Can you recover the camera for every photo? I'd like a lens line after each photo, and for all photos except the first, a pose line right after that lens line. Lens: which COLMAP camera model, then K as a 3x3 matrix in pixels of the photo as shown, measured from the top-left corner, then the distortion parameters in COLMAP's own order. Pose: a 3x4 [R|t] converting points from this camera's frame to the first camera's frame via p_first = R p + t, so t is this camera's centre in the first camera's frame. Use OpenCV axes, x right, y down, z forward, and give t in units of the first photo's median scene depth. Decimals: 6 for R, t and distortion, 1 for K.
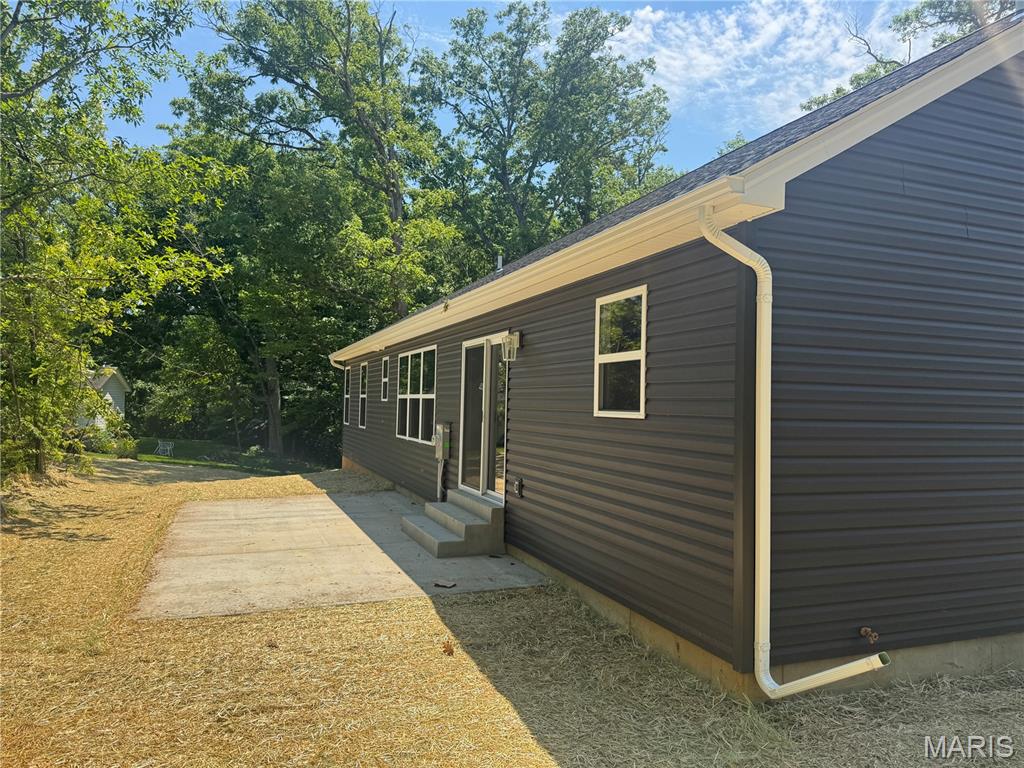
lens RADIAL K [[710.4, 0, 512.0], [0, 710.4, 384.0], [0, 0, 1]] dist [0.135641, -0.126551]
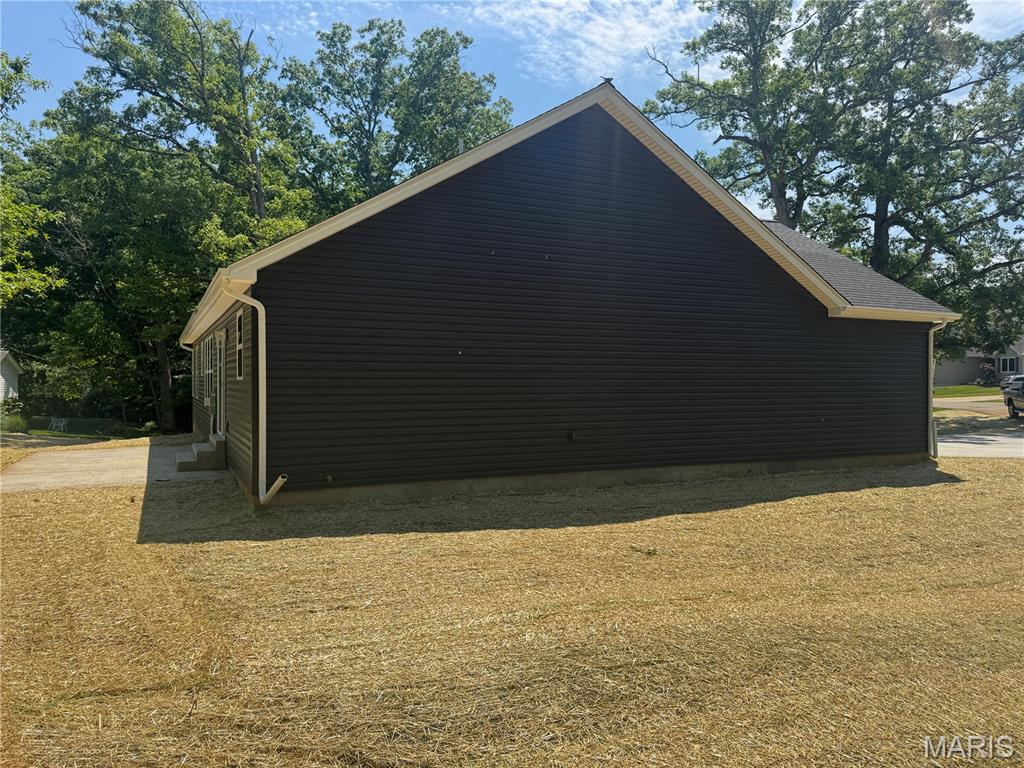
lens RADIAL K [[683.2, 0, 514.8], [0, 683.2, 398.1], [0, 0, 1]] dist [-0.001288, -0.000636]
pose [[0.991963, -0.025686, 0.123895, 0.084874], [0.018413, 0.998059, 0.059495, -0.000548], [-0.125182, -0.056736, 0.990510, -0.113346]]
